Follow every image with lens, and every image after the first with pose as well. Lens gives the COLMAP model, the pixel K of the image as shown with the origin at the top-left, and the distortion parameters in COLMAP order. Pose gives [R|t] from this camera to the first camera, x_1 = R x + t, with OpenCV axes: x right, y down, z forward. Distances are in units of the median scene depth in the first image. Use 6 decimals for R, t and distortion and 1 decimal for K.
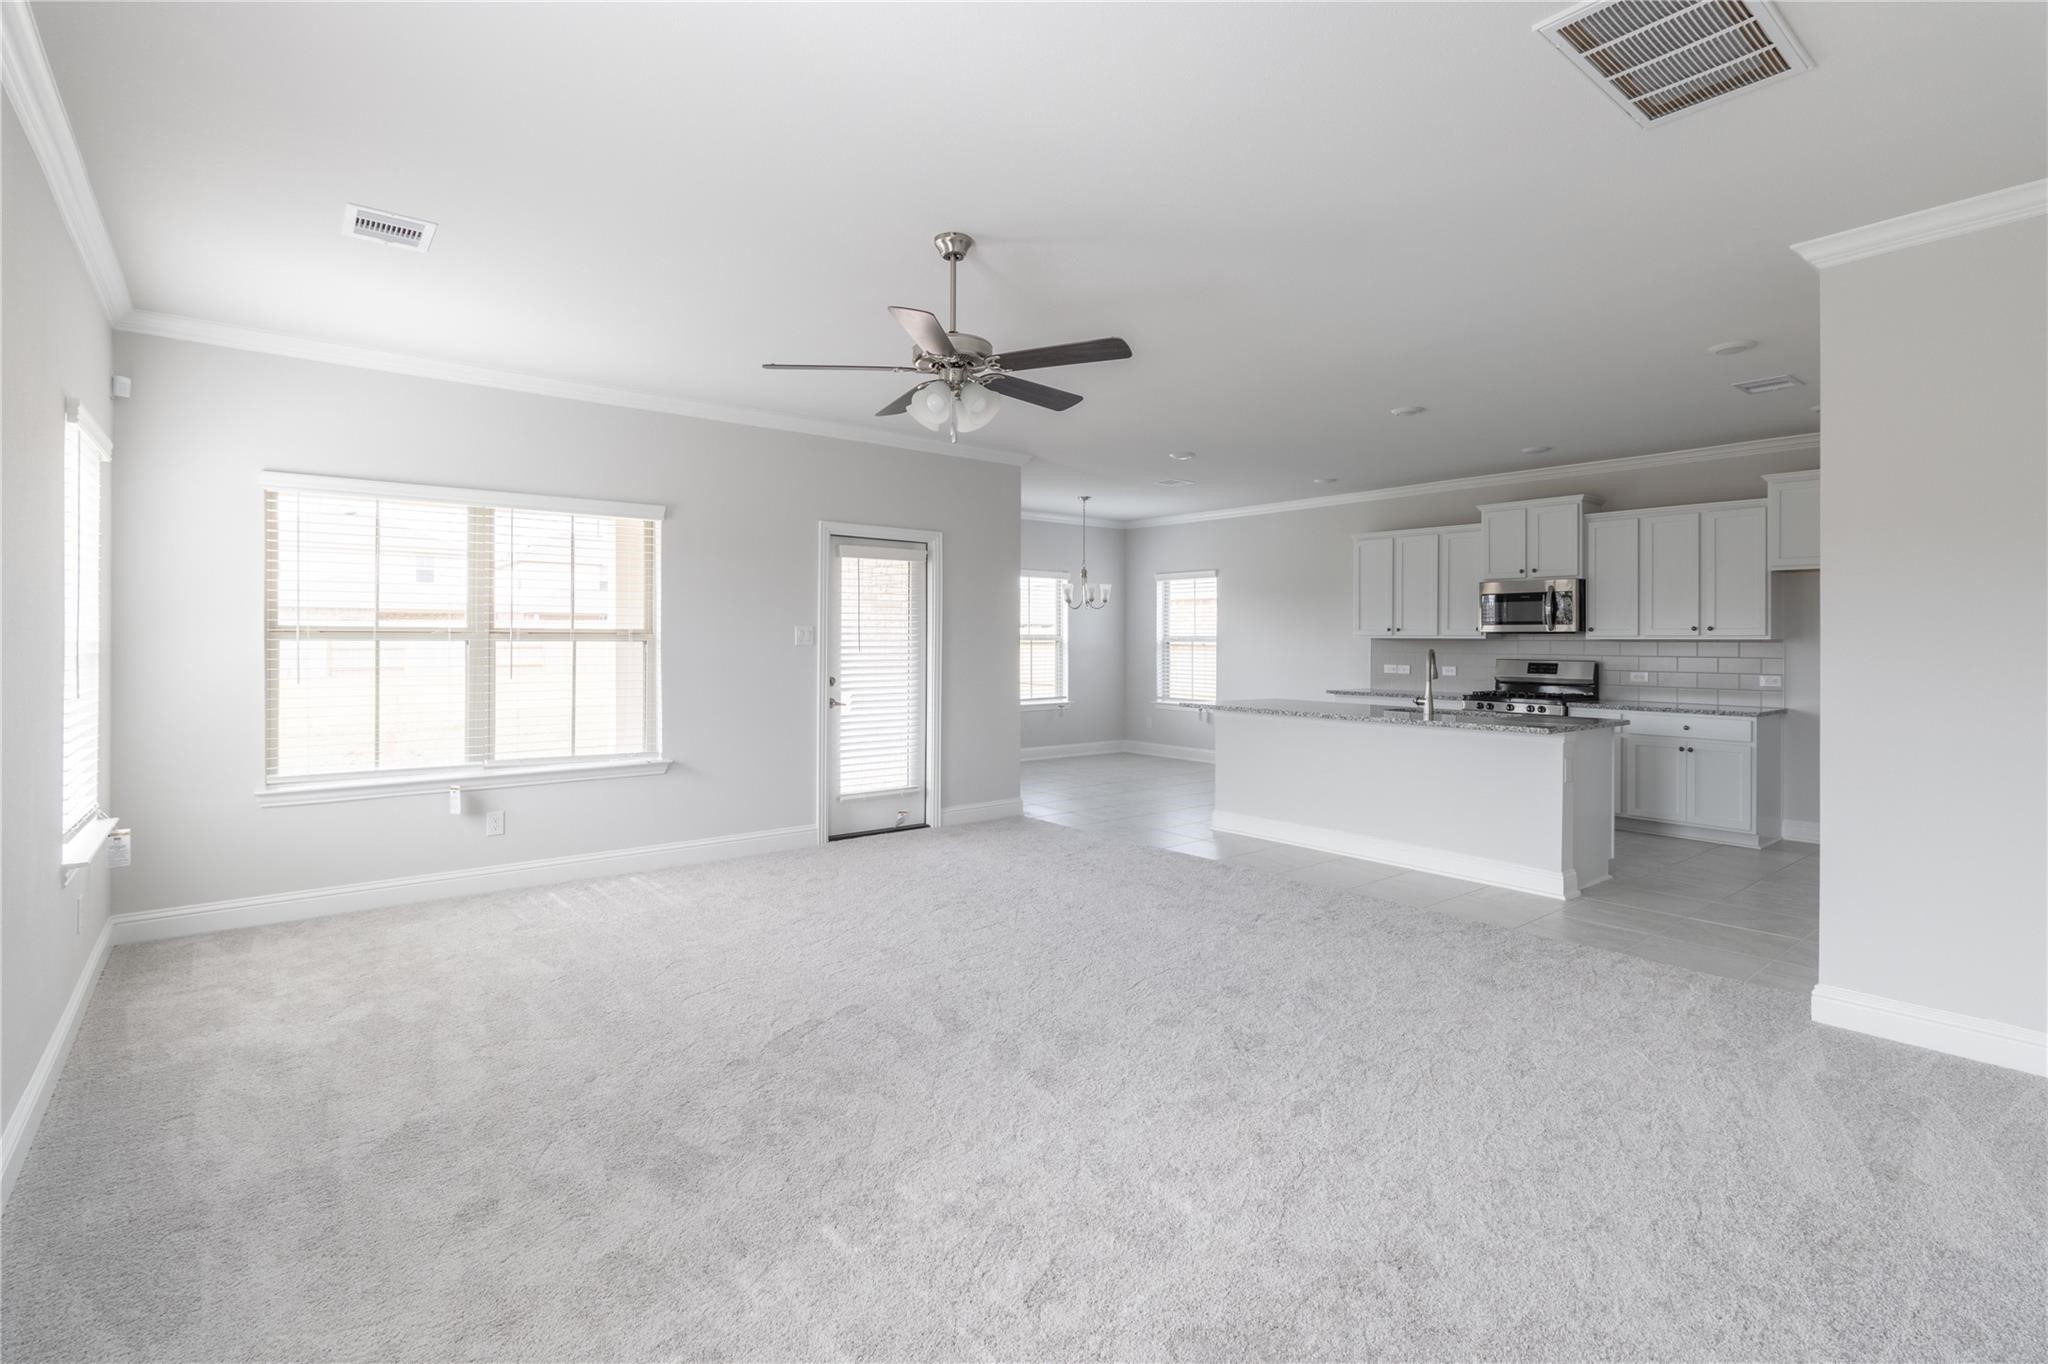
lens RADIAL K [[968.7, 0, 1032.7], [0, 968.7, 645.0], [0, 0, 1]] dist [0.001270, 0.000385]
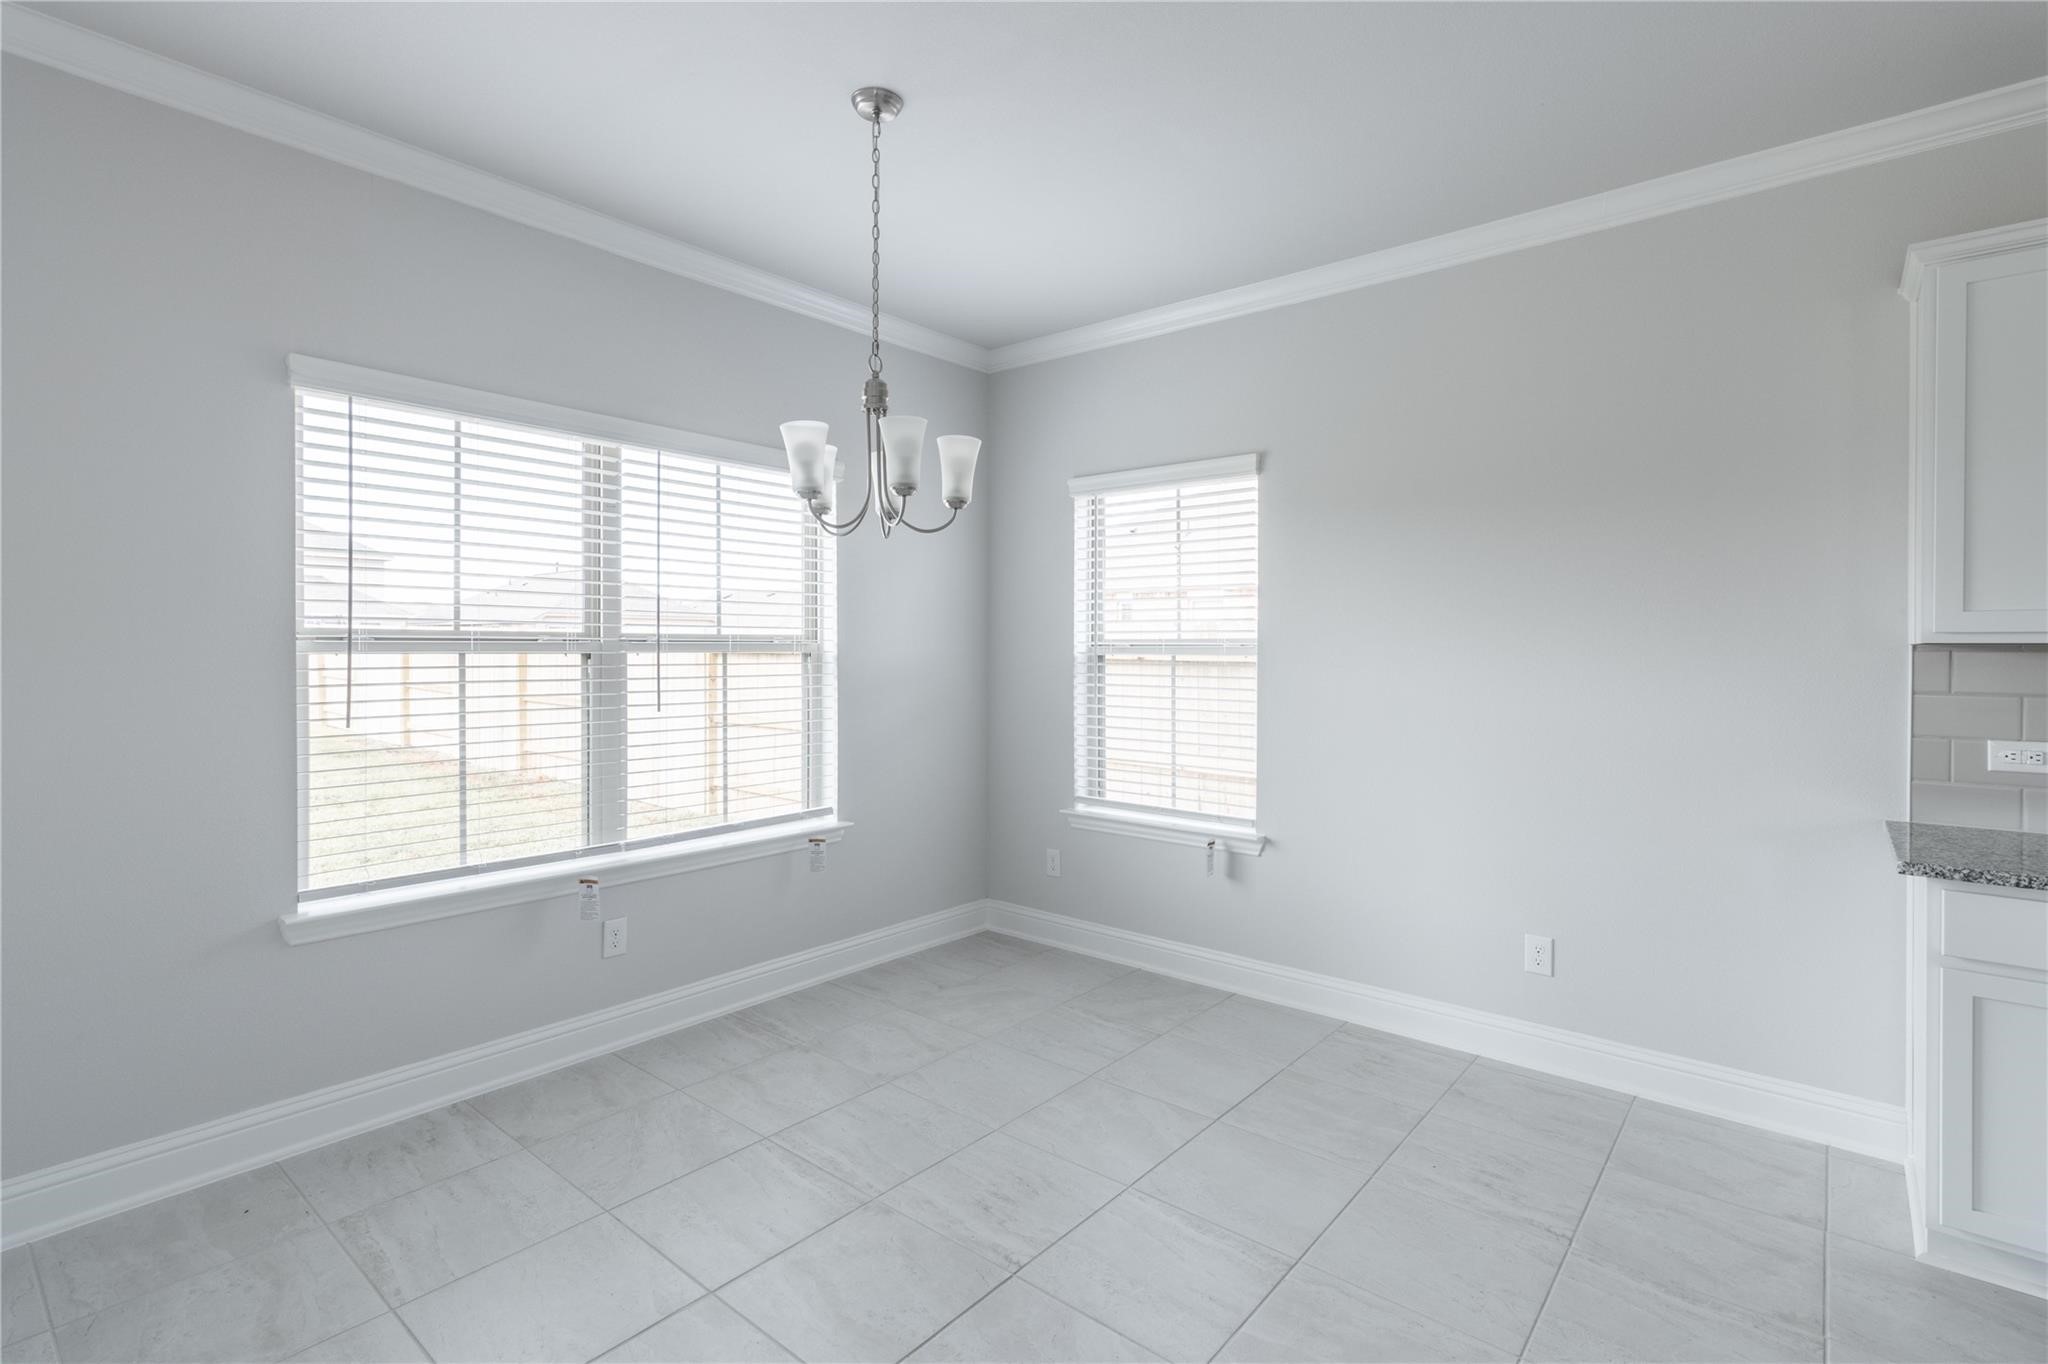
lens RADIAL K [[968.7, 0, 1032.7], [0, 968.7, 645.0], [0, 0, 1]] dist [0.001270, 0.000385]
pose [[0.981099, -0.000452, 0.193506, 0.037860], [0.002246, 0.999957, -0.009051, -0.003609], [-0.193494, 0.009314, 0.981057, 0.635995]]
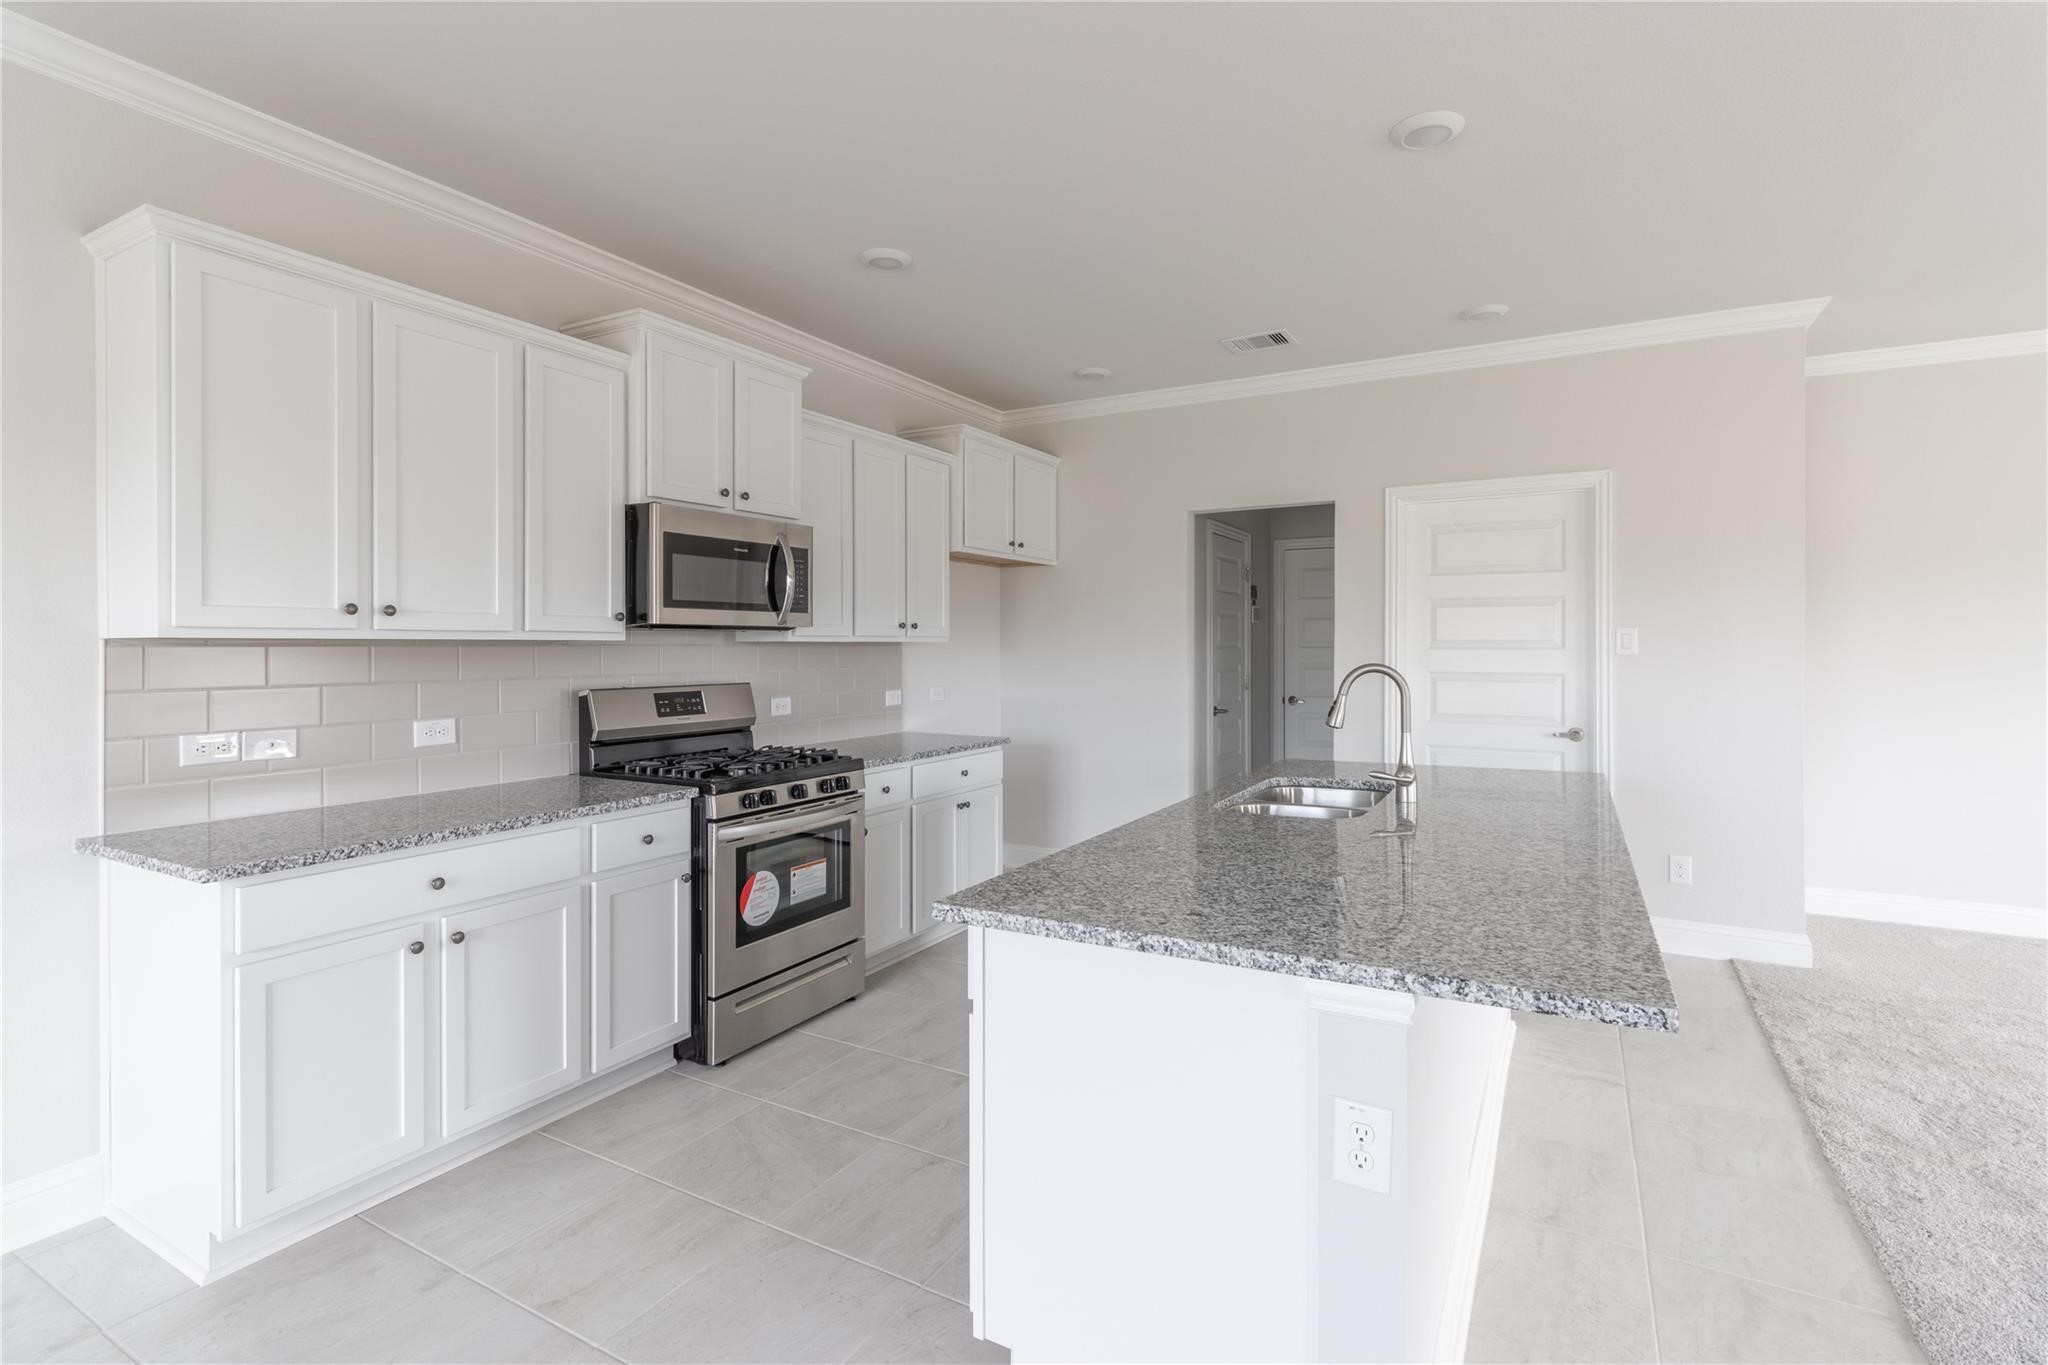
lens RADIAL K [[968.7, 0, 1032.7], [0, 968.7, 645.5], [0, 0, 1]] dist [0.001270, 0.000385]
pose [[-0.365821, -0.004873, 0.930673, 0.019747], [0.005585, 0.999957, 0.007432, -0.004385], [-0.930669, 0.007917, -0.365778, 0.712363]]
